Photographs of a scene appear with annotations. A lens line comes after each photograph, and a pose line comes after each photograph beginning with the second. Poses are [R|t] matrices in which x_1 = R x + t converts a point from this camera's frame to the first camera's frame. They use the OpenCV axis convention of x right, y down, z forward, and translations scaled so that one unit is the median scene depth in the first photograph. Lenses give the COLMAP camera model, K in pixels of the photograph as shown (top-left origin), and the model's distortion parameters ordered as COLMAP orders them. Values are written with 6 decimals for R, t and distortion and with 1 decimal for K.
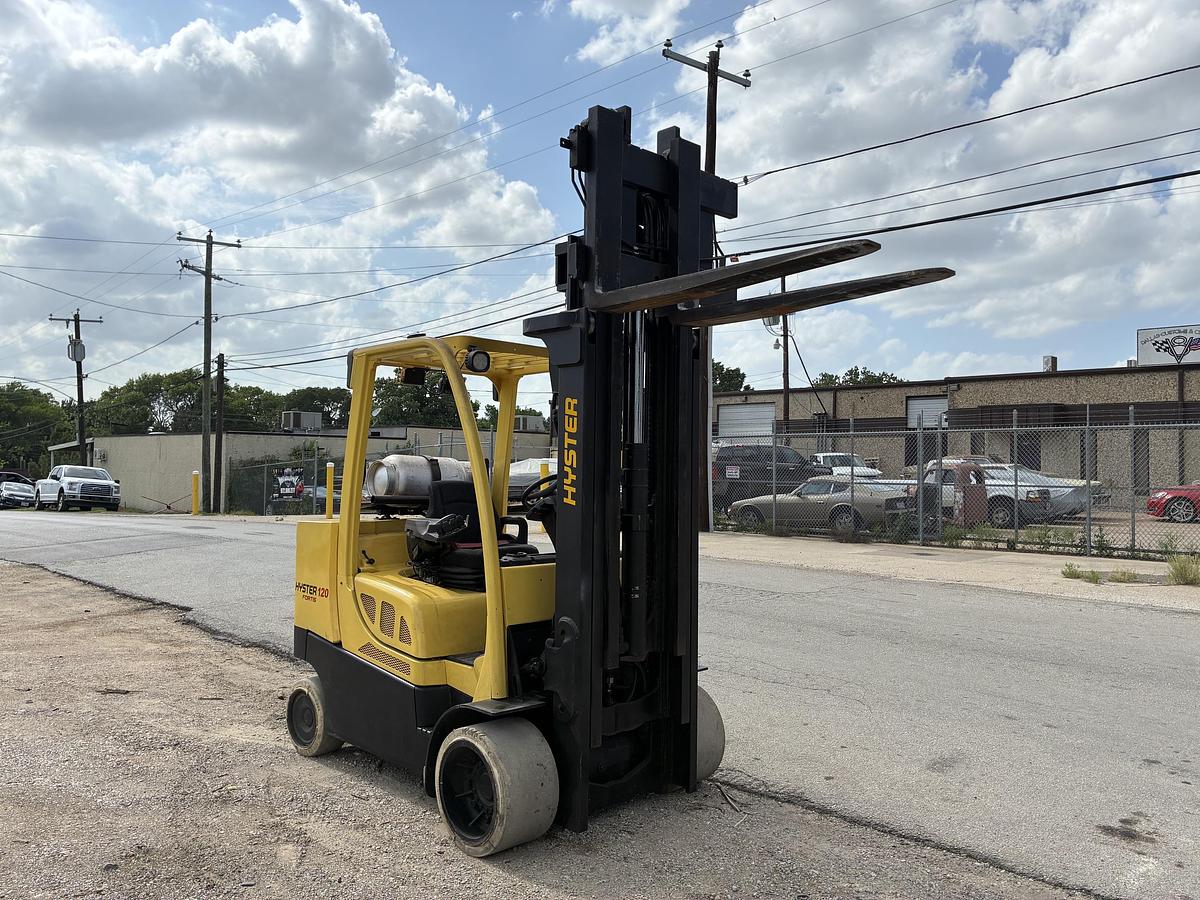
lens RADIAL K [[922.4, 0, 597.6], [0, 922.4, 442.5], [0, 0, 1]] dist [0.063296, -0.090039]
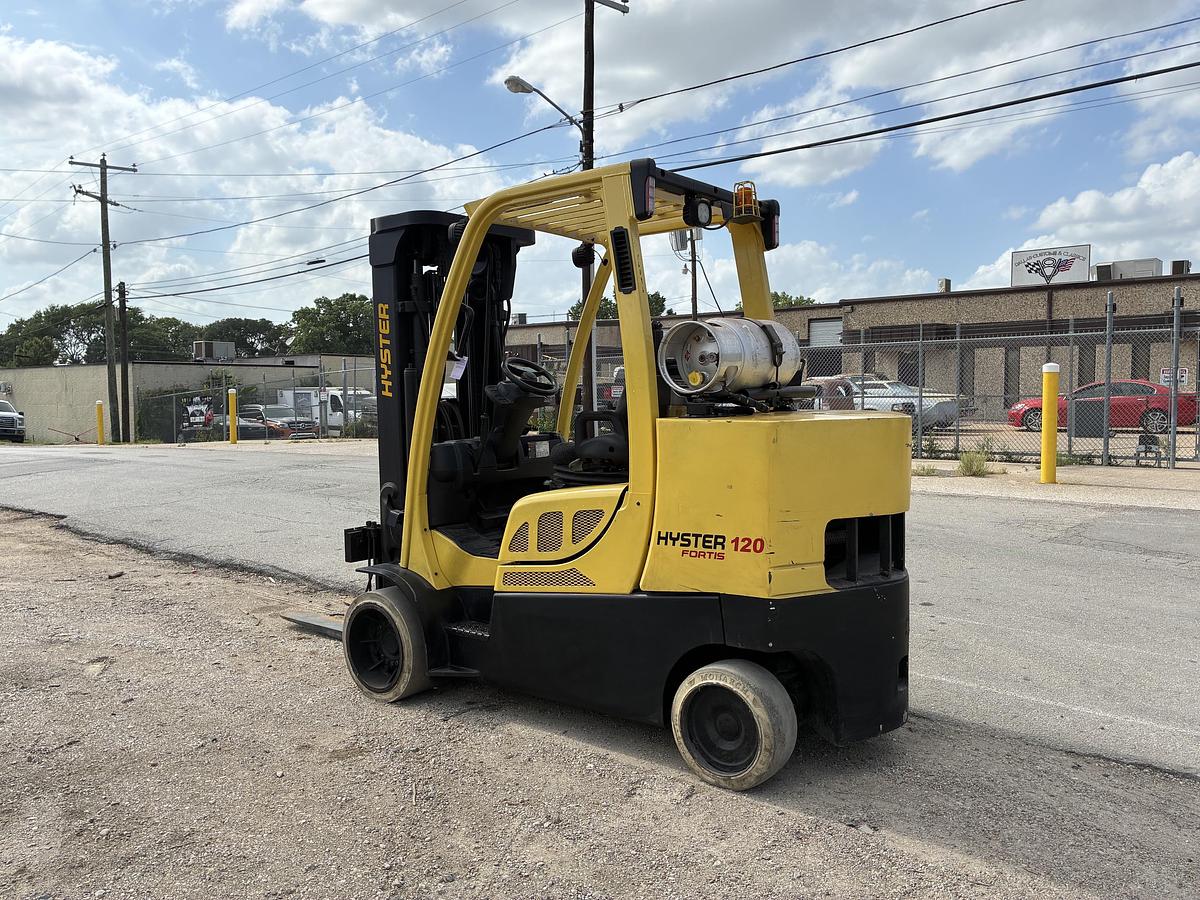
lens RADIAL K [[922.4, 0, 594.9], [0, 922.4, 445.1], [0, 0, 1]] dist [0.063296, -0.090039]
pose [[0.997628, -0.020073, 0.065840, 0.113331], [0.014777, 0.996688, 0.079961, 0.028846], [-0.067227, -0.078798, 0.994621, -0.135111]]
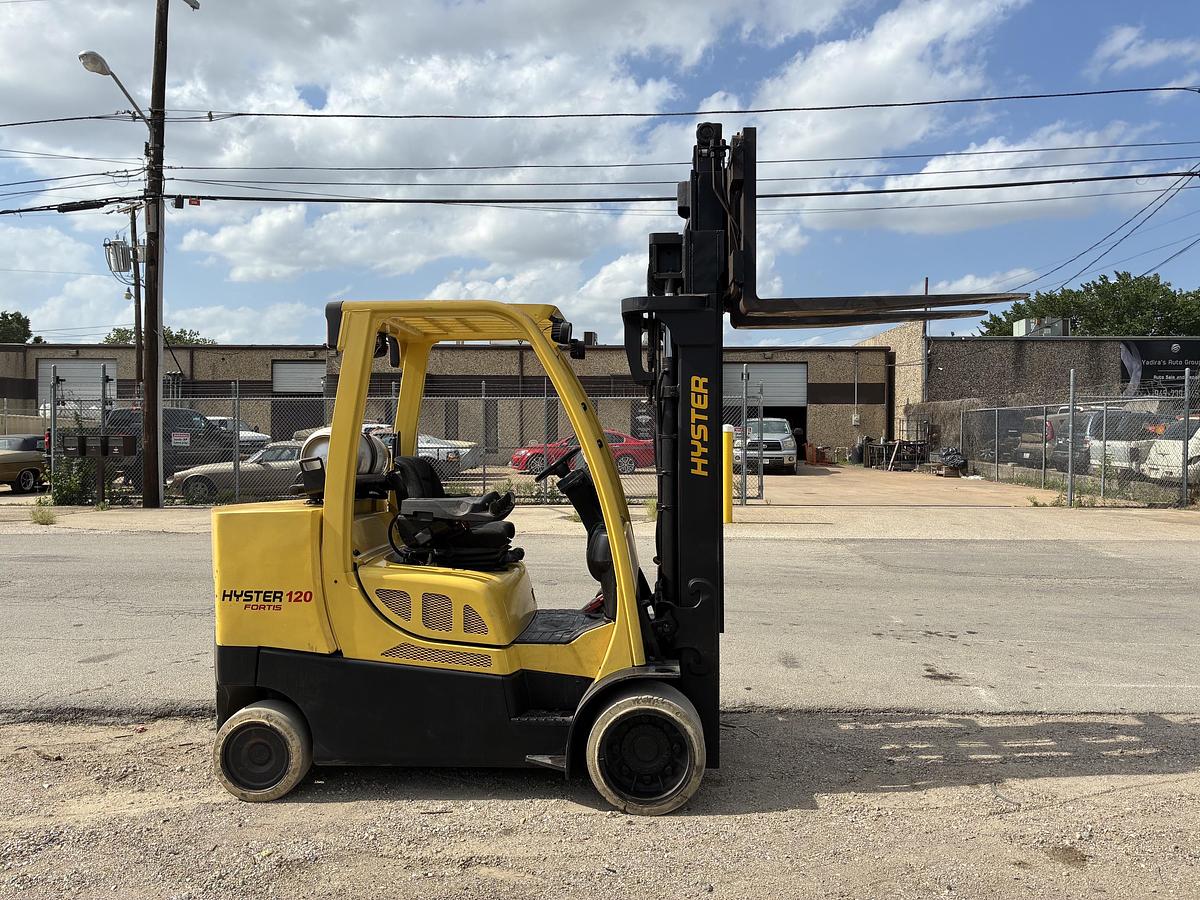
lens RADIAL K [[922.4, 0, 606.6], [0, 922.4, 444.7], [0, 0, 1]] dist [0.063296, -0.090039]
pose [[0.725718, -0.018358, 0.687748, -0.624571], [-0.011142, 0.999199, 0.038429, -0.006612], [-0.687903, -0.035552, 0.724932, 0.211859]]
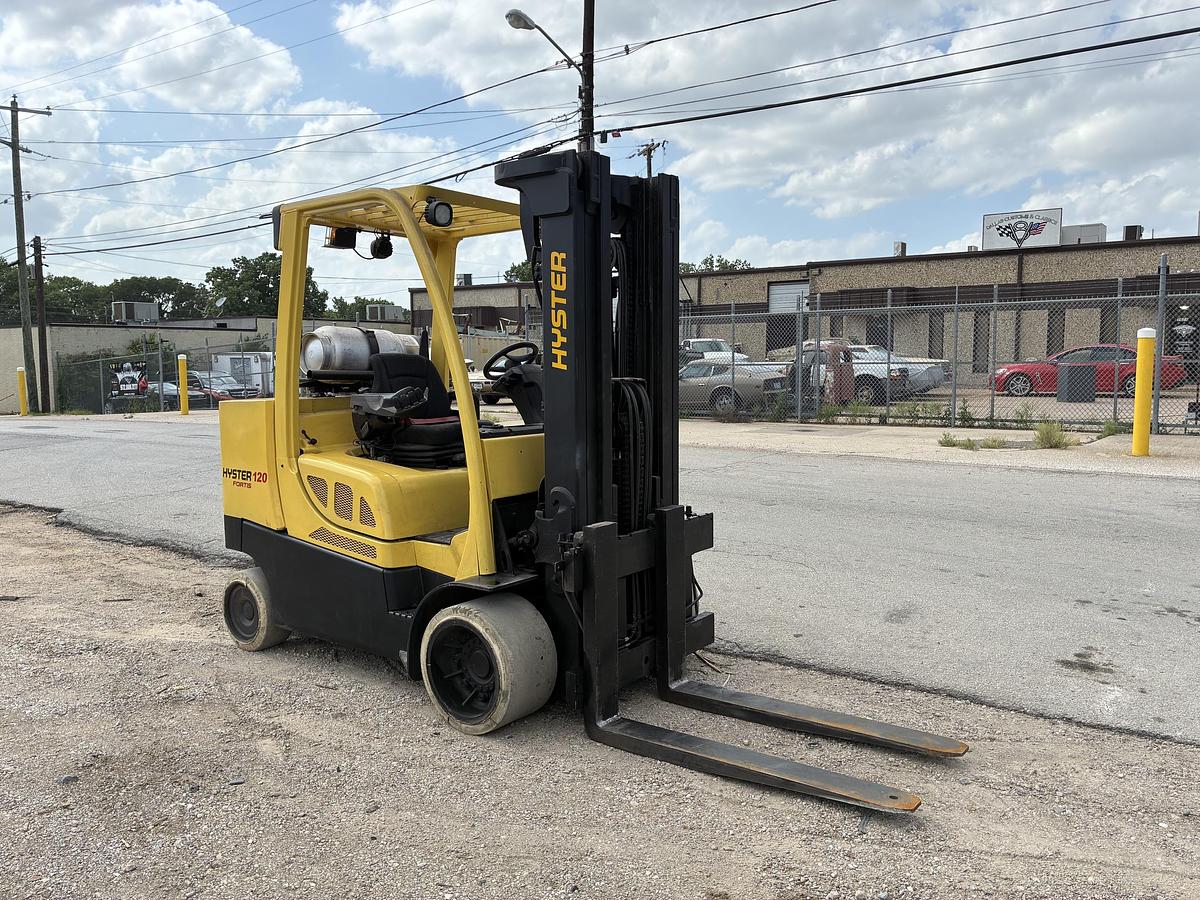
lens RADIAL K [[922.4, 0, 600.5], [0, 922.4, 444.6], [0, 0, 1]] dist [0.063296, -0.090039]
pose [[0.987156, -0.032635, 0.156393, -0.100826], [0.013888, 0.992738, 0.119494, 0.023674], [-0.159157, -0.115787, 0.980440, 0.050510]]
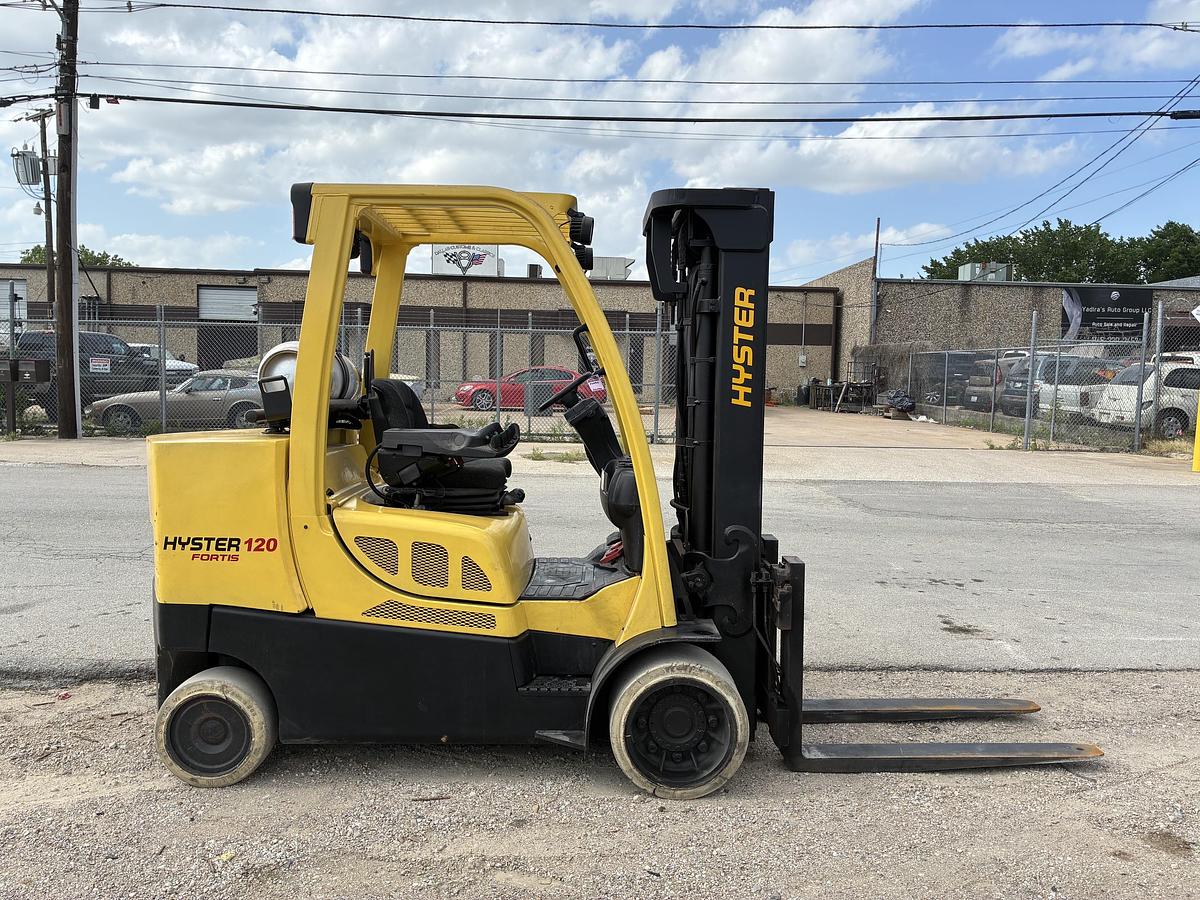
lens RADIAL K [[922.4, 0, 610.6], [0, 922.4, 446.8], [0, 0, 1]] dist [0.063296, -0.090039]
pose [[0.674282, -0.056328, 0.736323, -0.584240], [-0.031136, 0.994032, 0.104554, 0.011481], [-0.737818, -0.093425, 0.668503, 0.347865]]
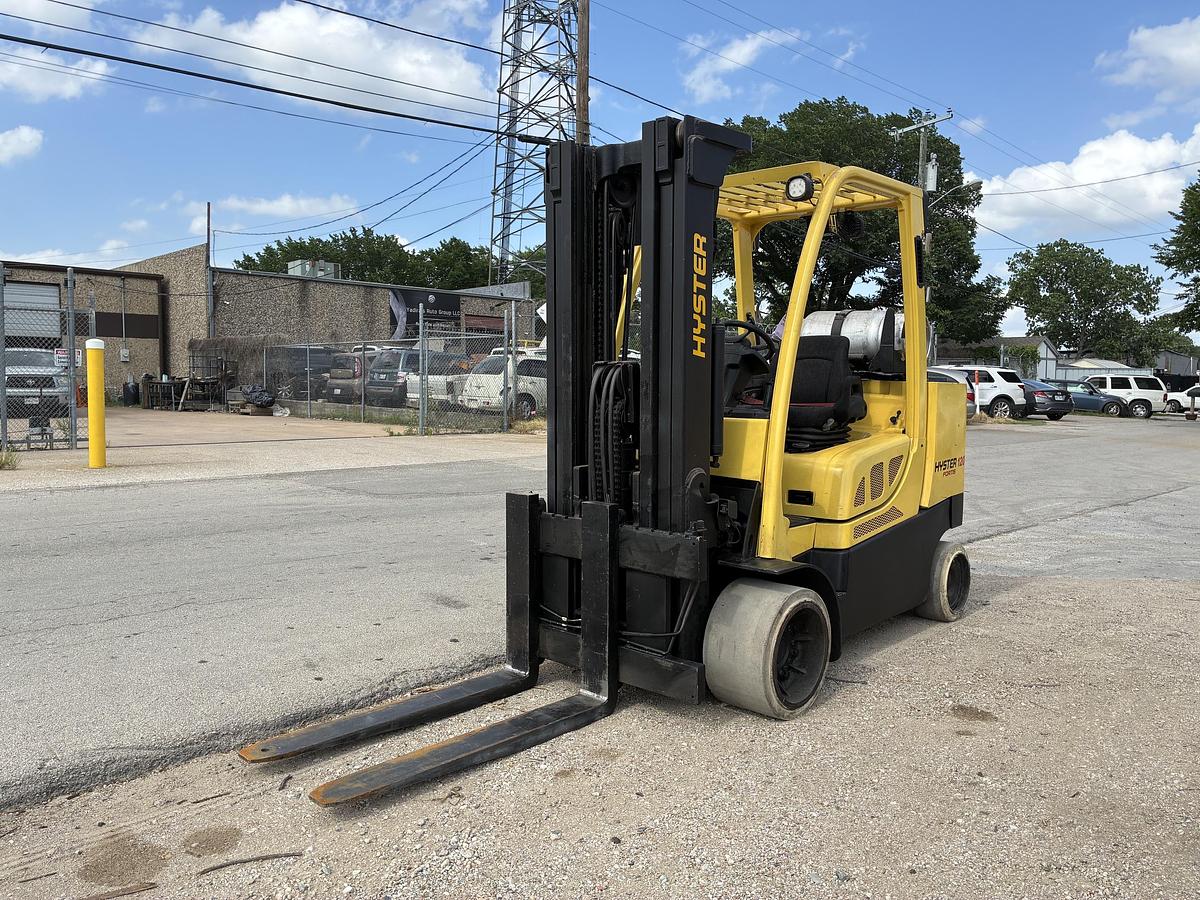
lens RADIAL K [[922.4, 0, 610.8], [0, 922.4, 446.1], [0, 0, 1]] dist [0.063296, -0.090039]
pose [[-0.003575, -0.079683, 0.996814, -0.678555], [-0.031148, 0.996345, 0.079534, 0.062180], [-0.999508, -0.030764, -0.006044, 0.795043]]
